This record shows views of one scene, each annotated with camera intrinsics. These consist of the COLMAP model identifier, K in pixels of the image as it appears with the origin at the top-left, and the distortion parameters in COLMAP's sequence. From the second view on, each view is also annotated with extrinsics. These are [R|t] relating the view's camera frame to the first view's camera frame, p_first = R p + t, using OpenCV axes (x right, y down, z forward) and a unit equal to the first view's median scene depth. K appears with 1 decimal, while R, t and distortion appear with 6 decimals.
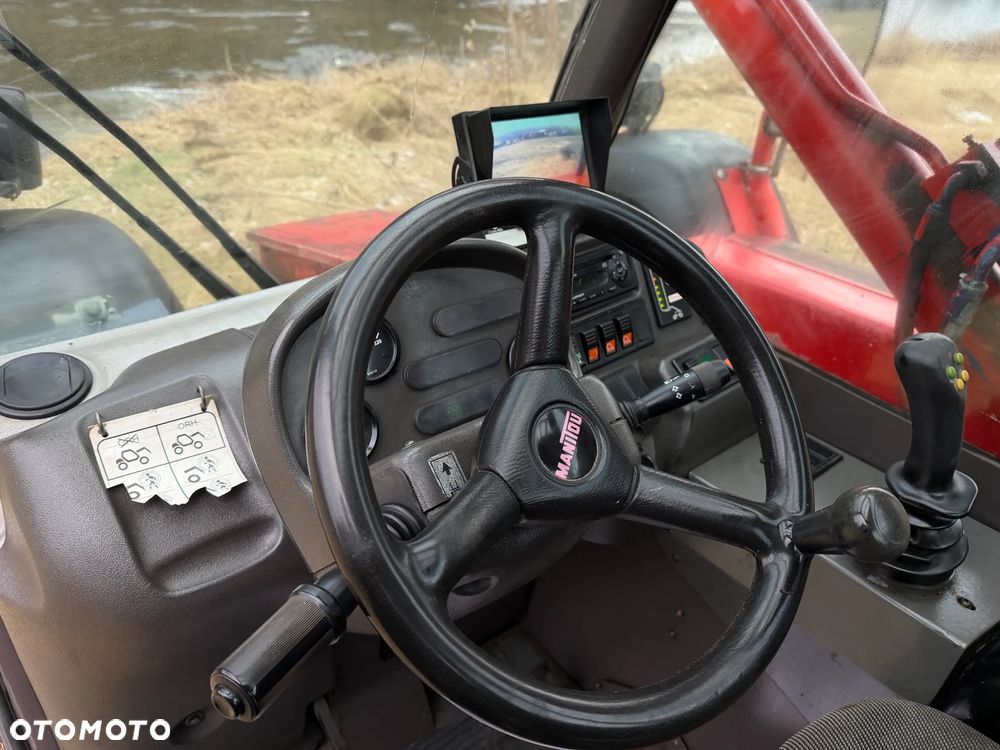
lens RADIAL K [[707.9, 0, 504.7], [0, 707.9, 378.1], [0, 0, 1]] dist [0.030944, -0.036509]
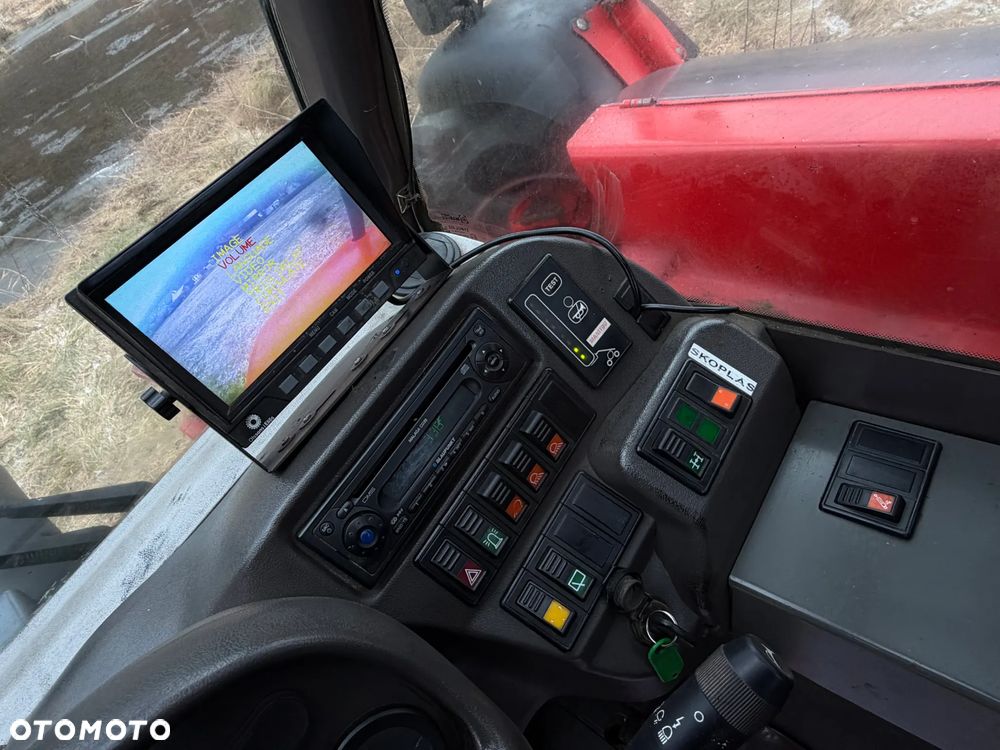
lens RADIAL K [[553.7, 0, 481.4], [0, 553.7, 369.4], [0, 0, 1]] dist [-0.000216, 0.004443]
pose [[0.888007, -0.441512, -0.128492, 0.213031], [0.459325, 0.864787, 0.202888, -0.248685], [0.021541, -0.239186, 0.970735, 0.556215]]
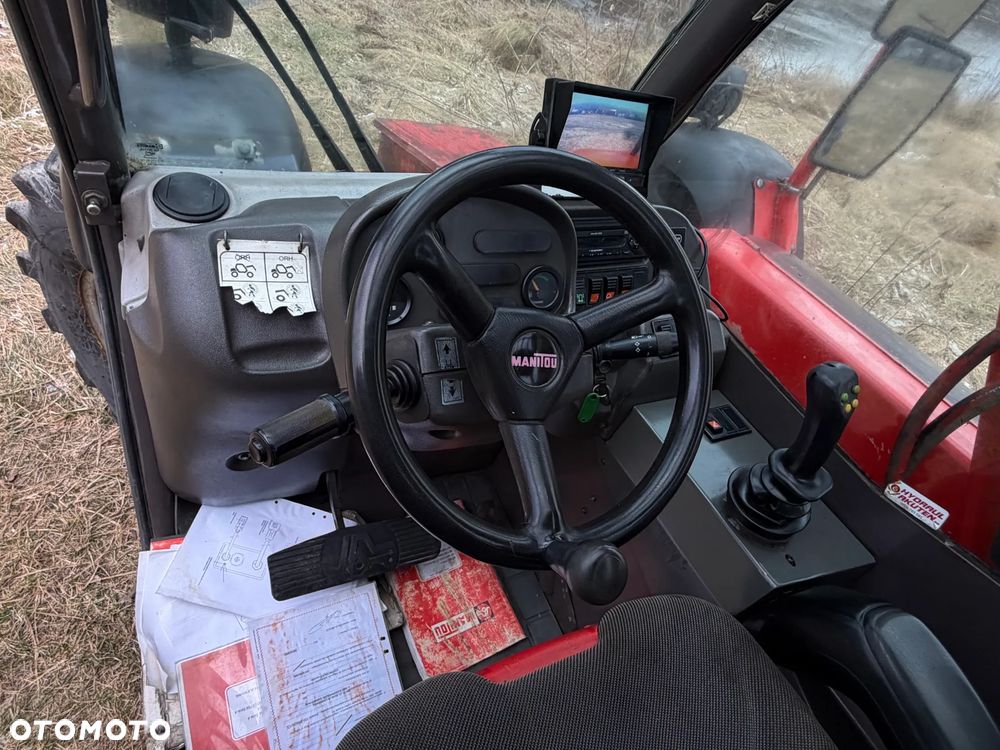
lens RADIAL K [[553.7, 0, 496.6], [0, 553.7, 375.0], [0, 0, 1]] dist [-0.000216, 0.004443]
pose [[0.949827, 0.309506, -0.045119, 0.044706], [-0.297656, 0.938764, 0.173557, -0.024389], [0.096073, -0.151419, 0.983790, -0.030727]]
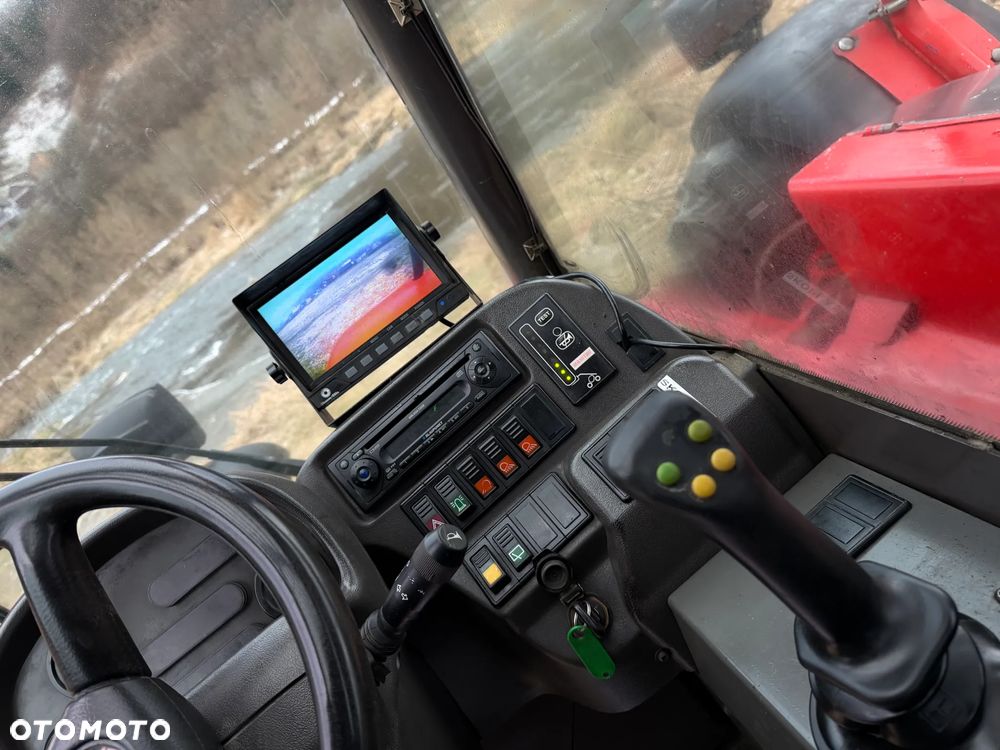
lens RADIAL K [[707.9, 0, 521.0], [0, 707.9, 375.3], [0, 0, 1]] dist [0.030944, -0.036509]
pose [[0.756549, -0.382054, -0.530725, 0.619157], [0.380124, 0.917316, -0.118482, -0.038322], [0.532109, -0.112103, 0.839222, 0.370513]]
